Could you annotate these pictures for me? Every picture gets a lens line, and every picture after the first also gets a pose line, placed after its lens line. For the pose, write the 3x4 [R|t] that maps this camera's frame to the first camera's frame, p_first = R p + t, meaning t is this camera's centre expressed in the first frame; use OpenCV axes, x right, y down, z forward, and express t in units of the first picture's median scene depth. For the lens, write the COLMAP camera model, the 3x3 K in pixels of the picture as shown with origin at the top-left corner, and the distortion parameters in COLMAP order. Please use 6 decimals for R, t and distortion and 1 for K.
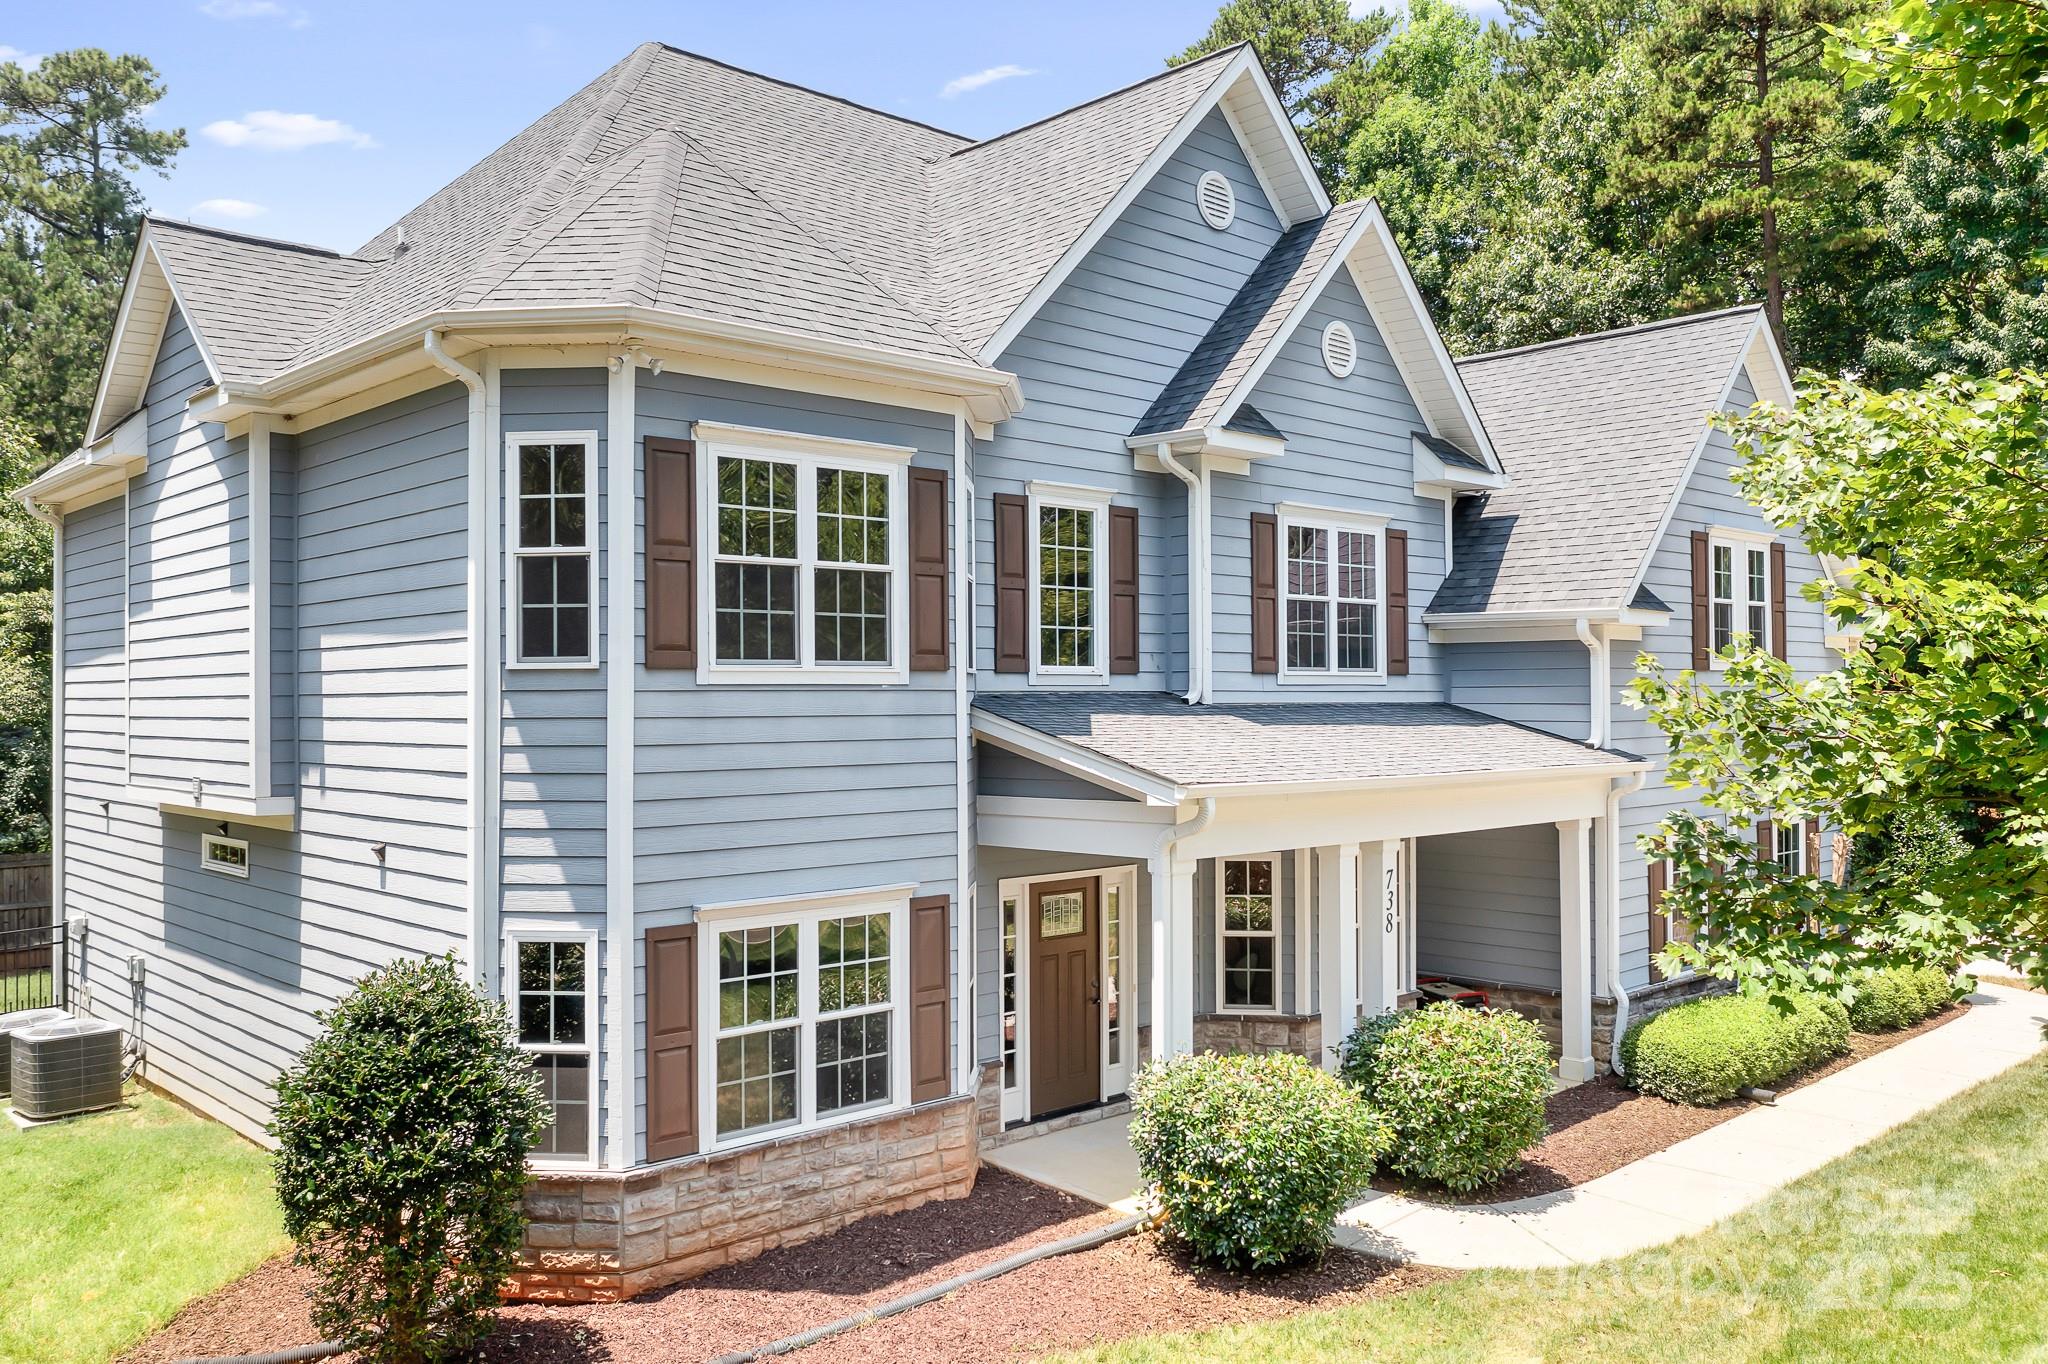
lens RADIAL K [[1666.3, 0, 1024.0], [0, 1666.3, 682.0], [0, 0, 1]] dist [-0.003713, -0.001065]
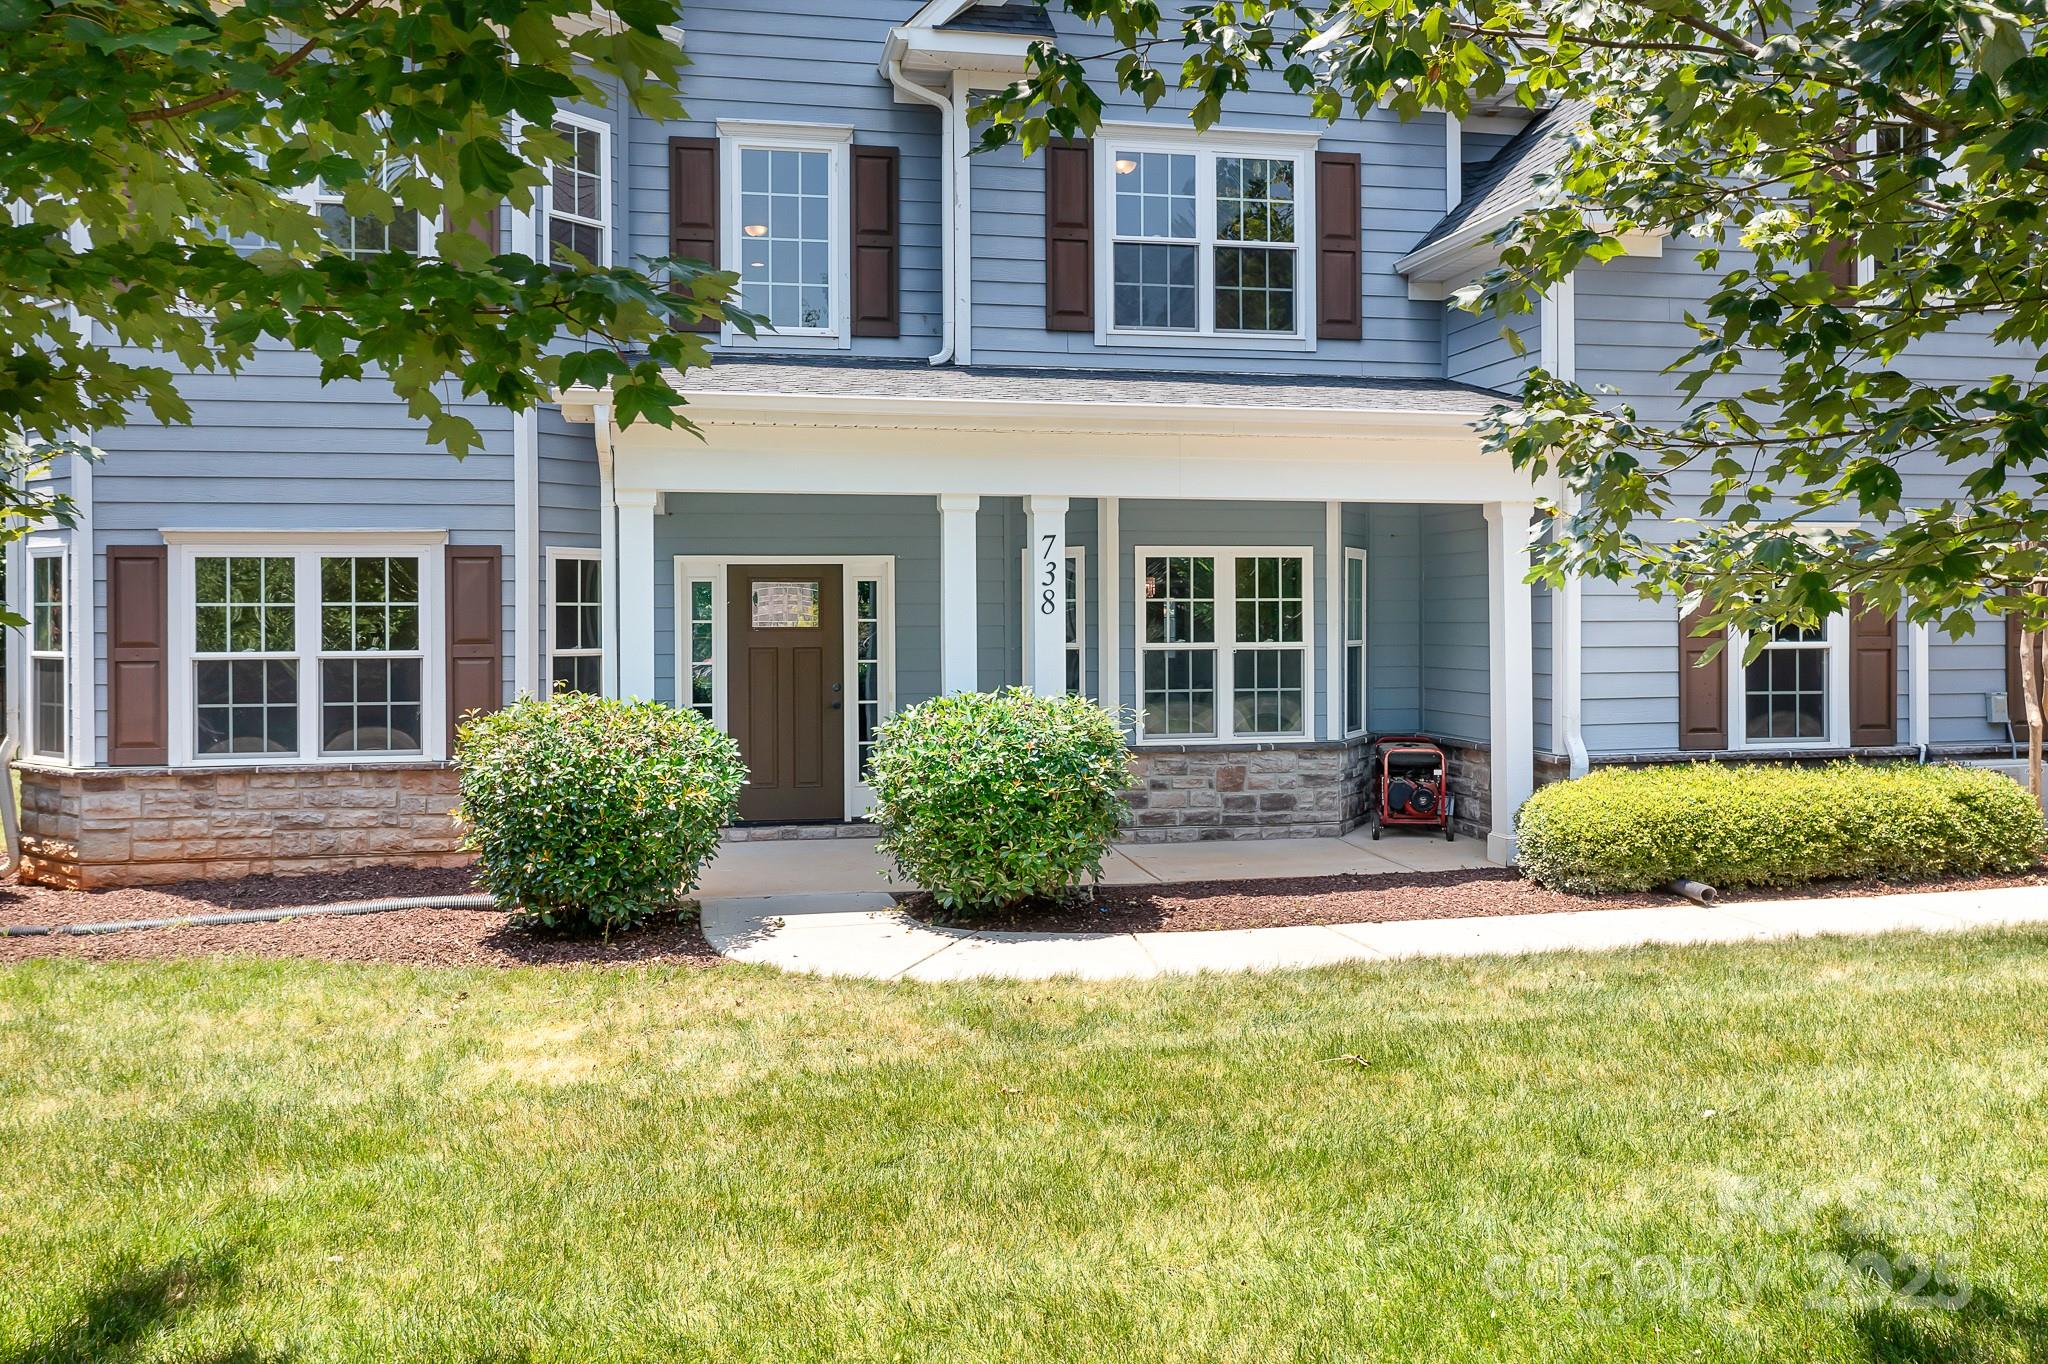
lens RADIAL K [[1658.8, 0, 1021.9], [0, 1658.8, 621.5], [0, 0, 1]] dist [-0.008385, -0.004749]
pose [[0.843418, 0.000129, -0.537258, 0.733631], [0.007284, 0.999905, 0.011675, 0.167077], [0.537209, -0.013760, 0.843337, 0.376686]]
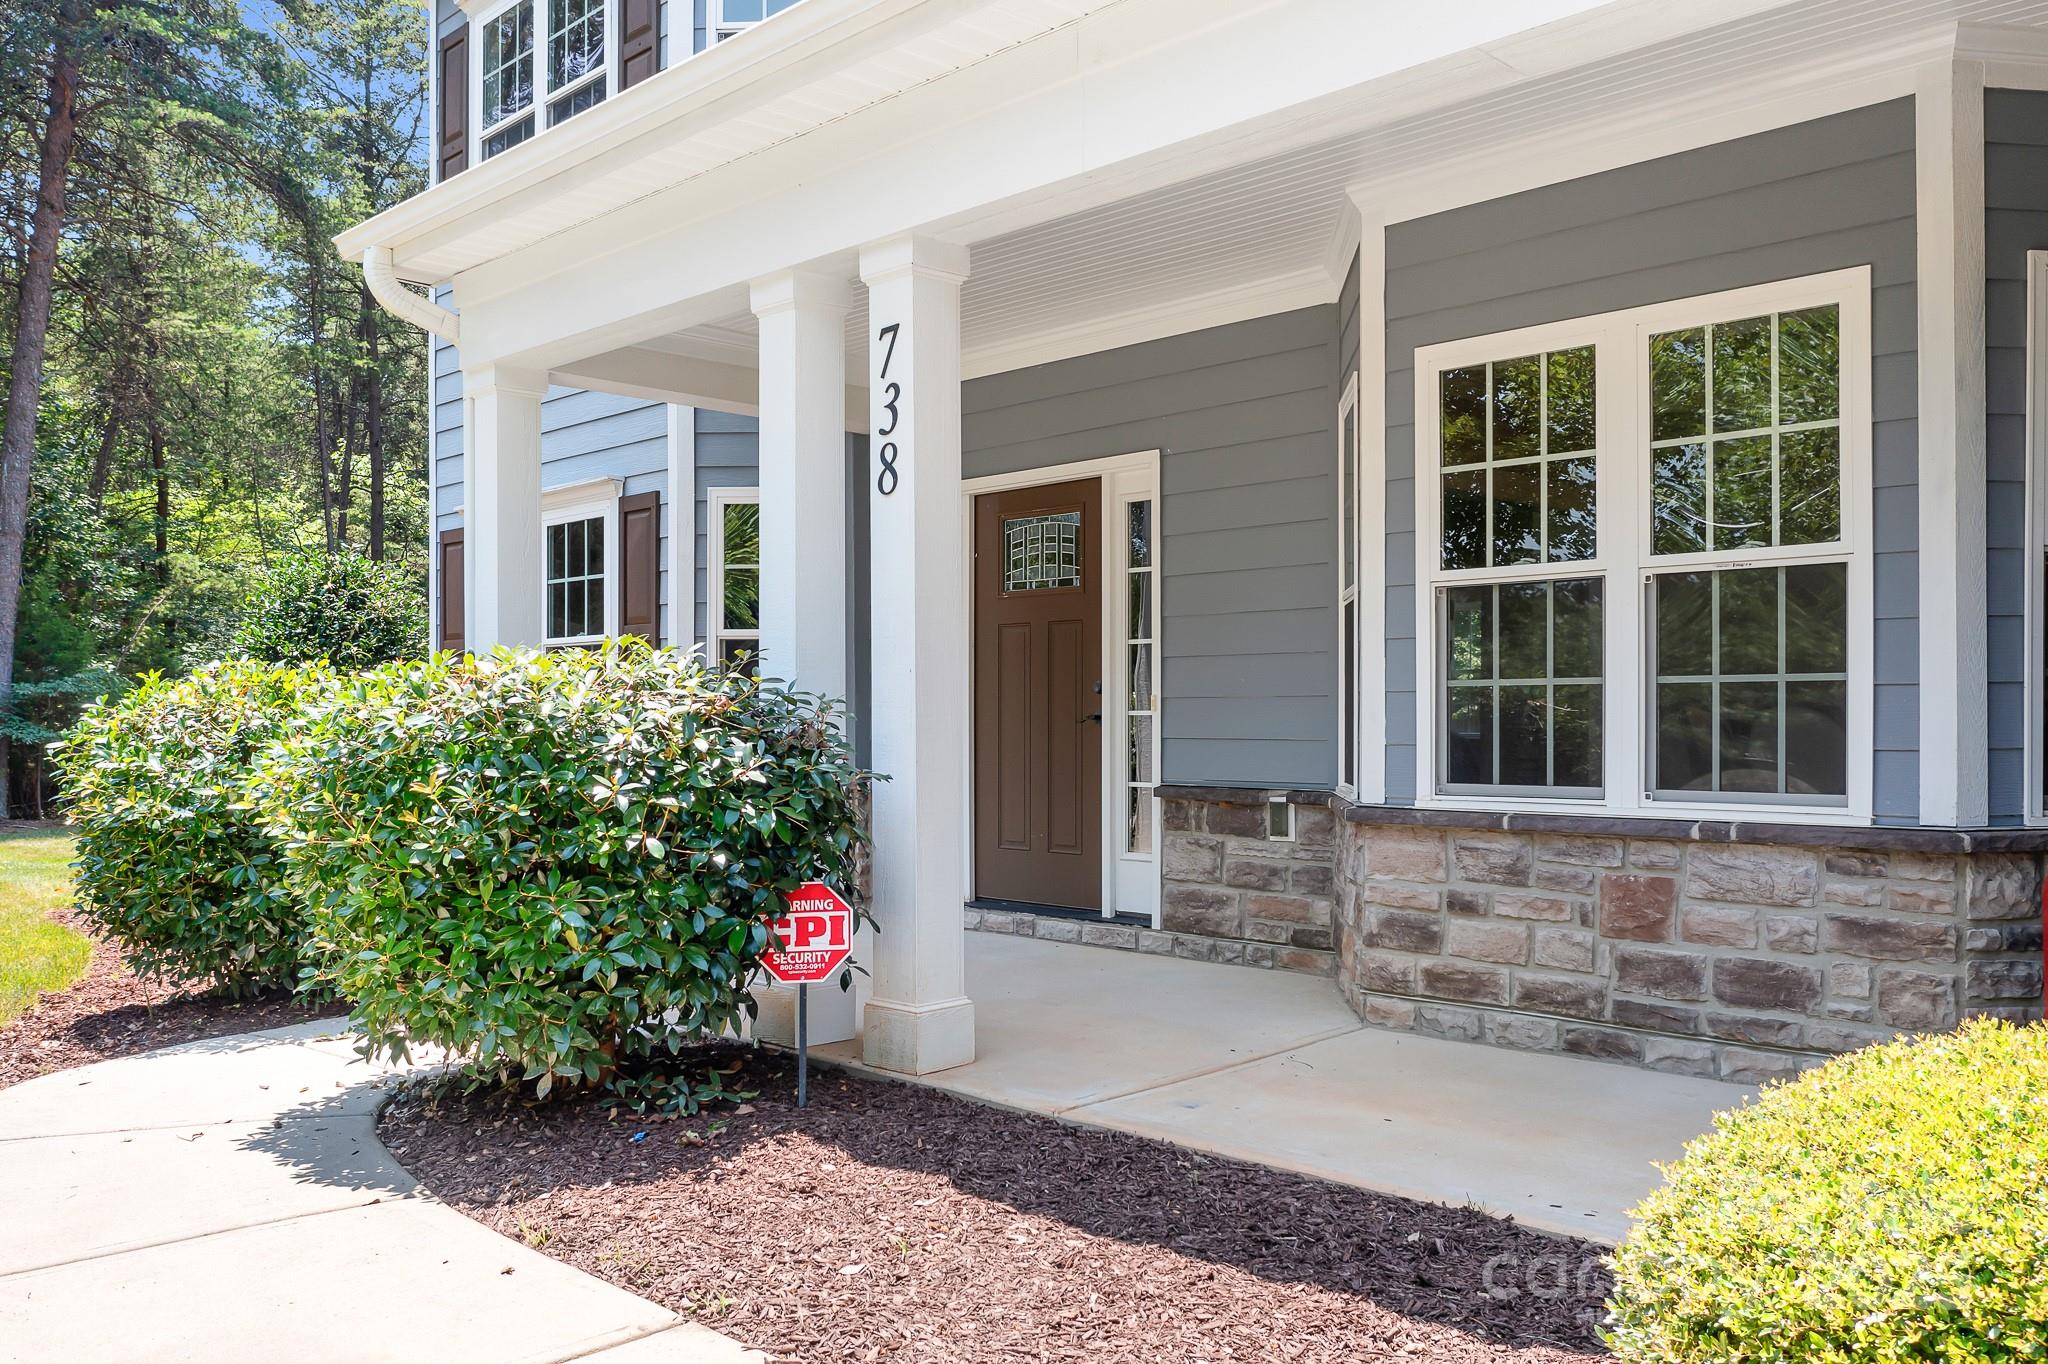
lens RADIAL K [[1663.7, 0, 1026.7], [0, 1663.7, 723.9], [0, 0, 1]] dist [-0.012130, -0.005090]
pose [[0.013696, 0.007966, -0.999874, 0.686320], [0.013203, 0.999880, 0.008147, 0.230122], [0.999819, -0.013313, 0.013589, 1.187032]]
